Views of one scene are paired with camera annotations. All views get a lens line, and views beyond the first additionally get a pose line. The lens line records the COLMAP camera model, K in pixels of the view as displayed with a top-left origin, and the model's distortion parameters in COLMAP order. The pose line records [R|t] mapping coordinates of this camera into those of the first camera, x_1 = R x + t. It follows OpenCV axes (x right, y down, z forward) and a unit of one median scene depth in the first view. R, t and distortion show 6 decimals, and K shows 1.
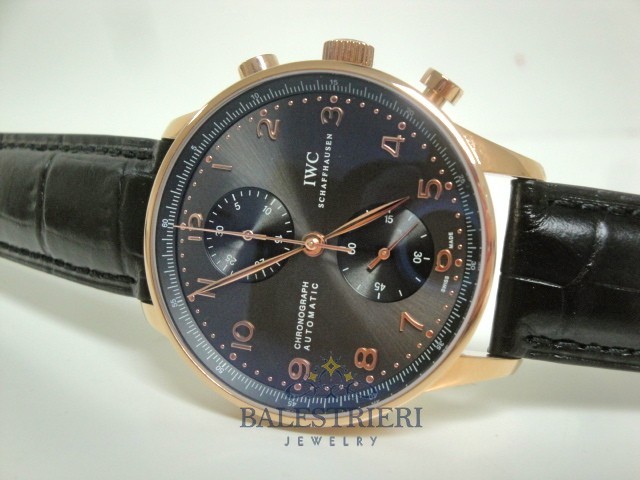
lens RADIAL K [[841.7, 0, 322.6], [0, 841.7, 242.4], [0, 0, 1]] dist [0.114266, 0.000000]
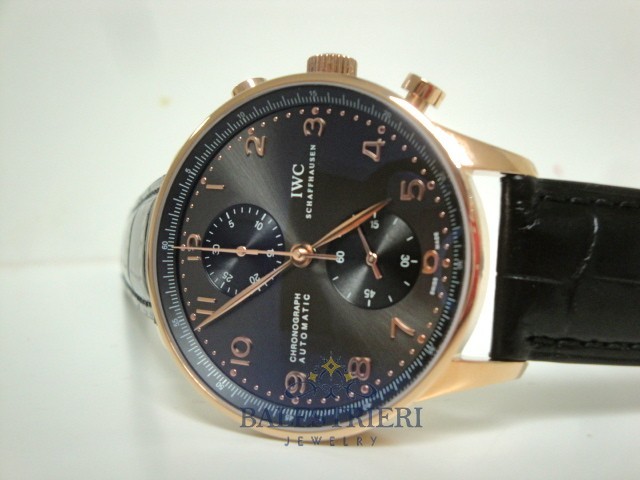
lens RADIAL K [[711.9, 0, 339.8], [0, 711.9, 241.8], [0, 0, 1]] dist [-0.007425, 0.000000]
pose [[0.991316, -0.063917, -0.114923, 0.129703], [0.055379, 0.995568, -0.076016, 0.052528], [0.119272, 0.068992, 0.990462, 0.170045]]
